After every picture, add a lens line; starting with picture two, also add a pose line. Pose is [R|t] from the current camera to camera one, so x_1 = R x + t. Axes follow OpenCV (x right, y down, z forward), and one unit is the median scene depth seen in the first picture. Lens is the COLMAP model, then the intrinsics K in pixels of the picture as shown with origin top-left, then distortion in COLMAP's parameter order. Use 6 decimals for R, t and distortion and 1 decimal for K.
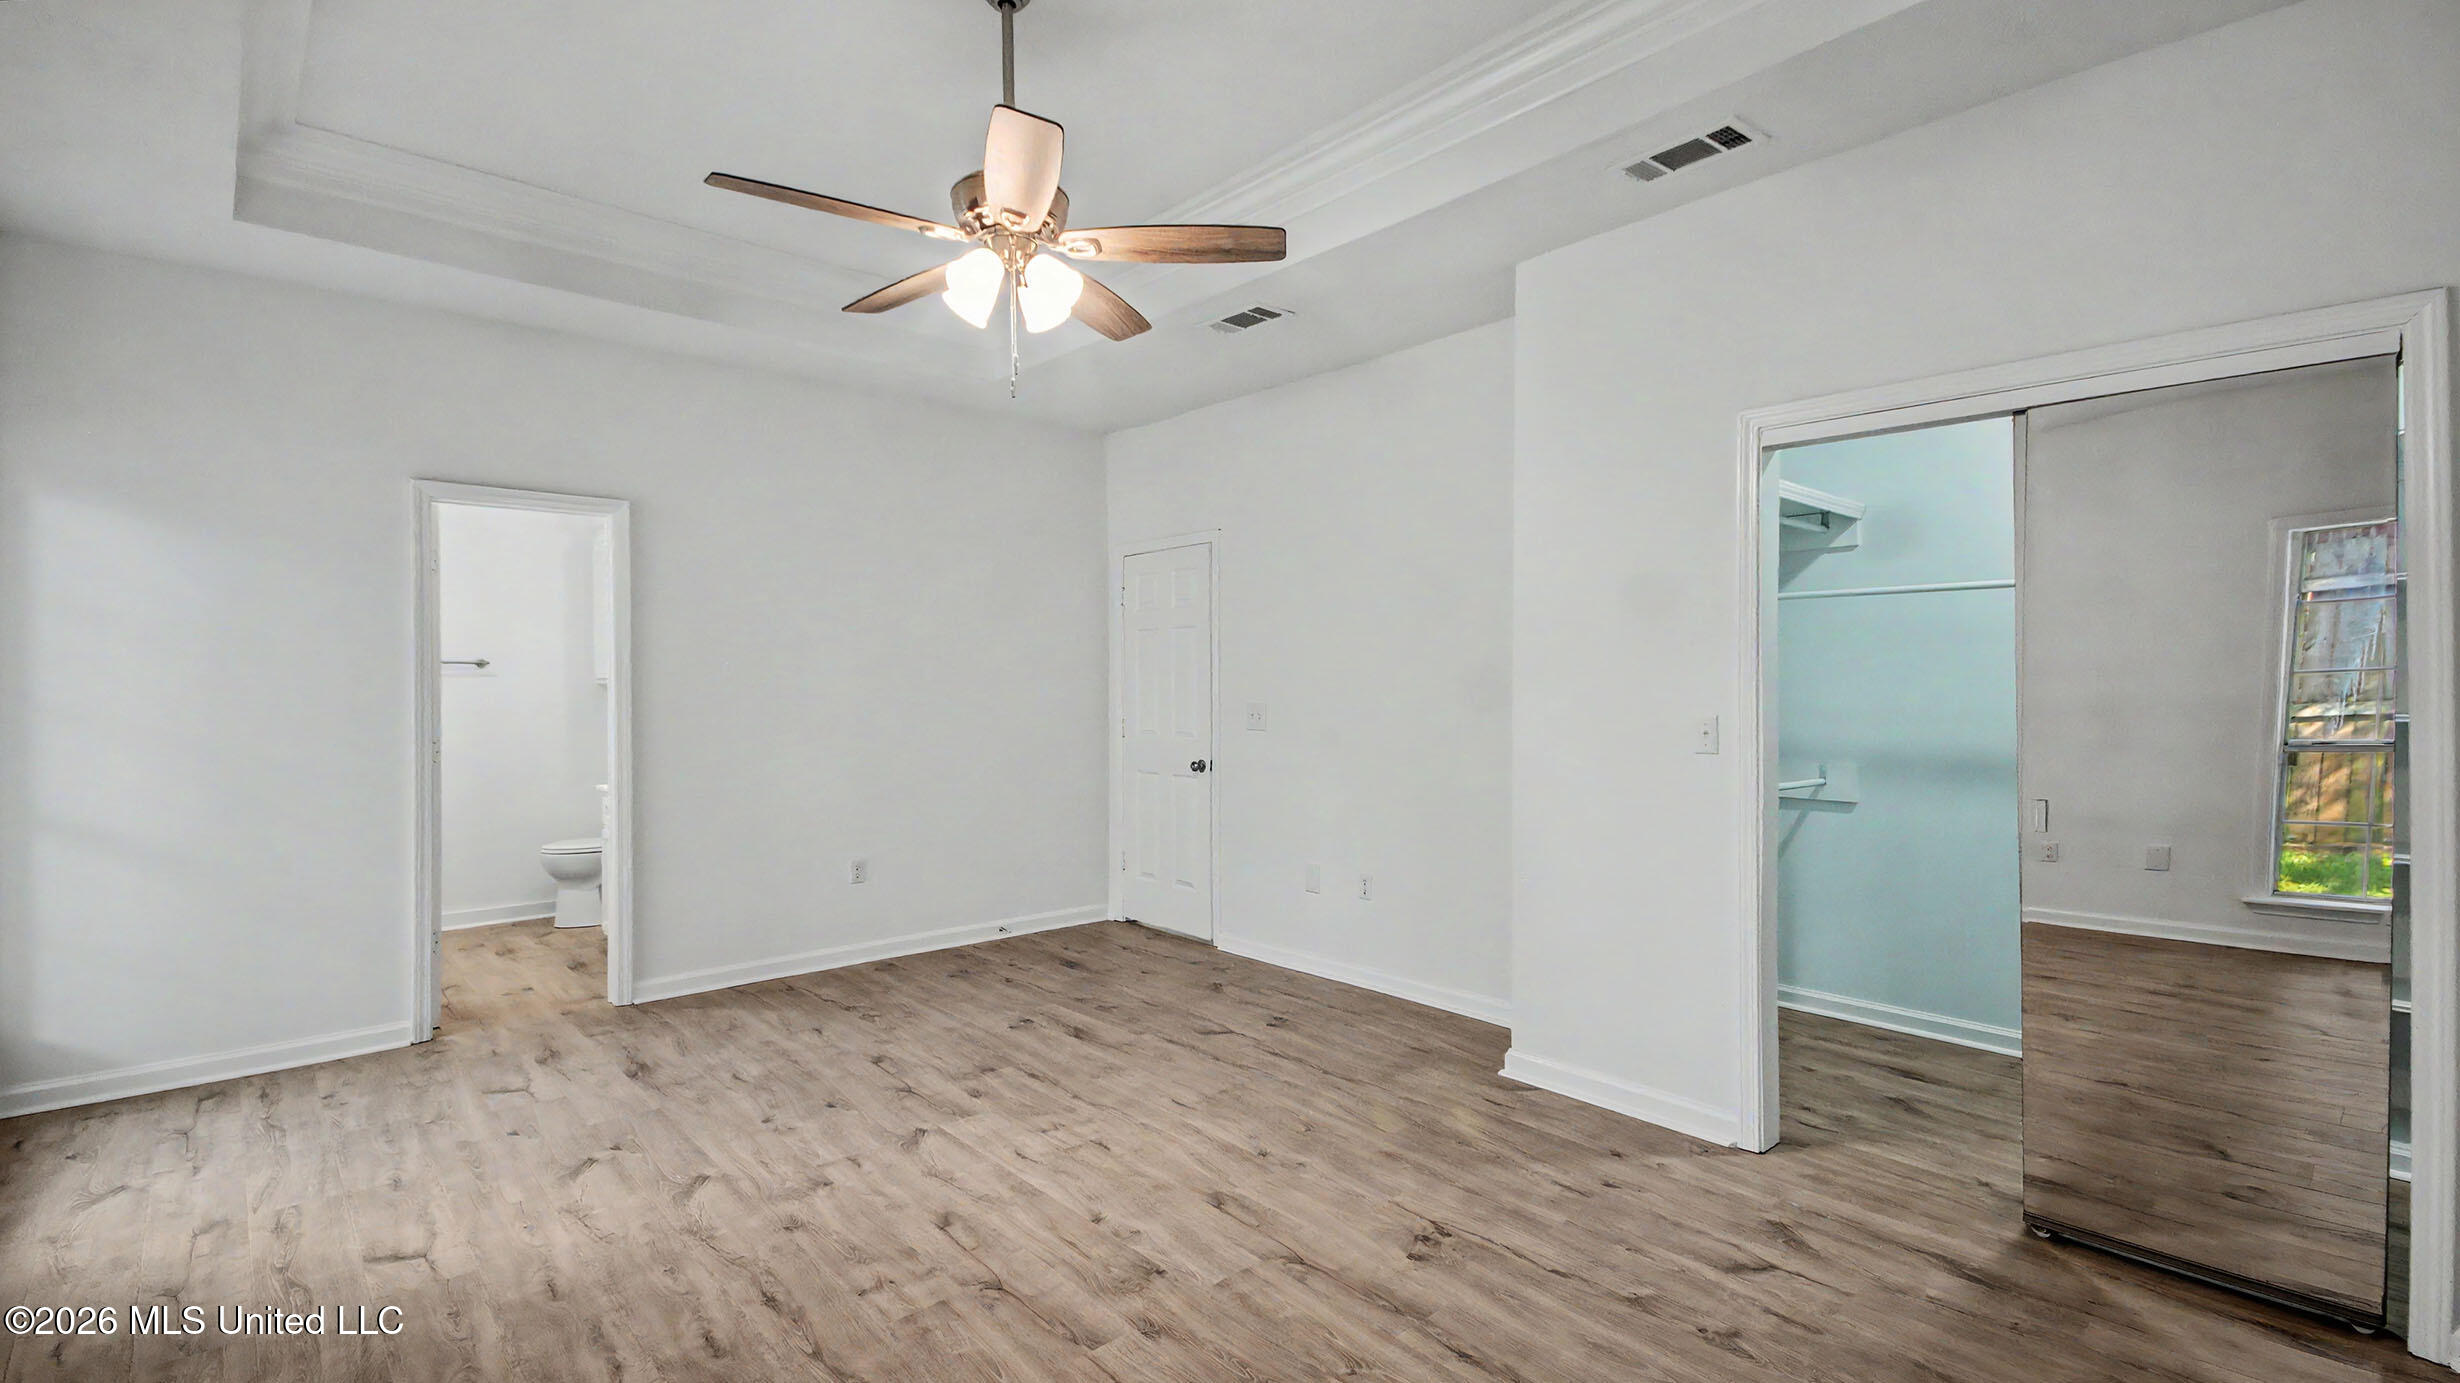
lens RADIAL K [[1083.8, 0, 1219.4], [0, 1083.8, 694.4], [0, 0, 1]] dist [0.054931, -0.022046]
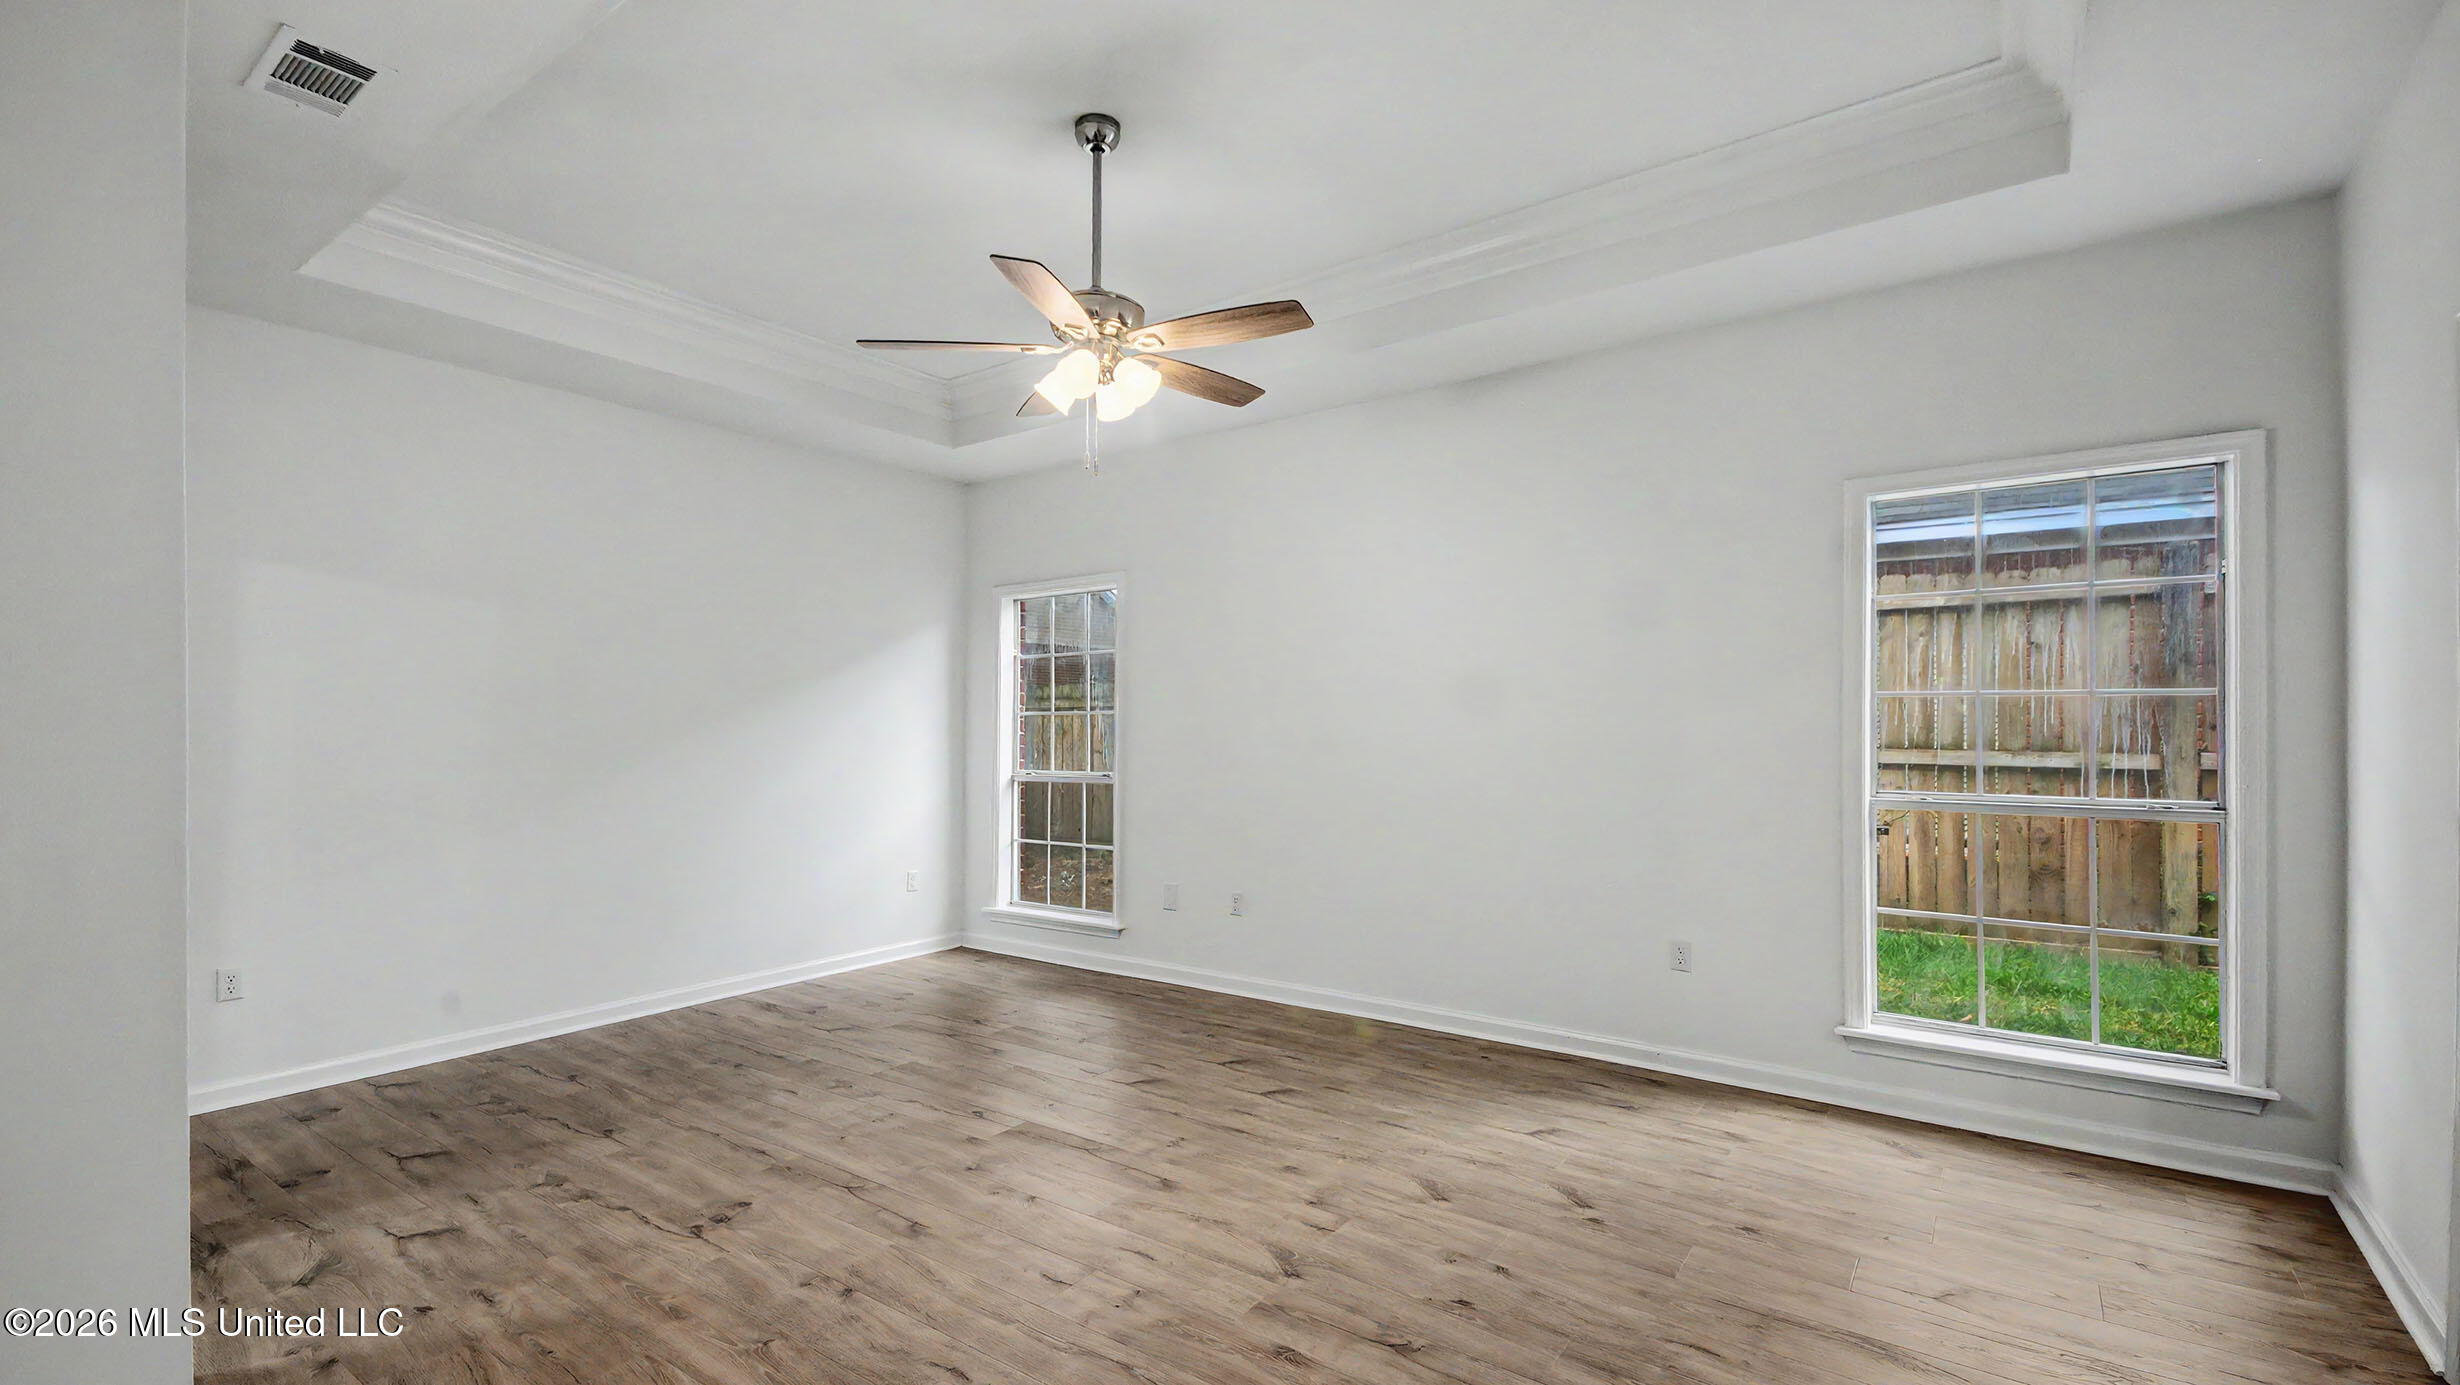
lens RADIAL K [[1091.5, 0, 1221.1], [0, 1091.5, 715.1], [0, 0, 1]] dist [0.052465, -0.017412]
pose [[-0.978003, 0.005059, -0.208528, -0.060366], [0.005067, 0.999987, 0.000496, -0.005815], [0.208527, -0.000572, -0.978016, 1.838264]]
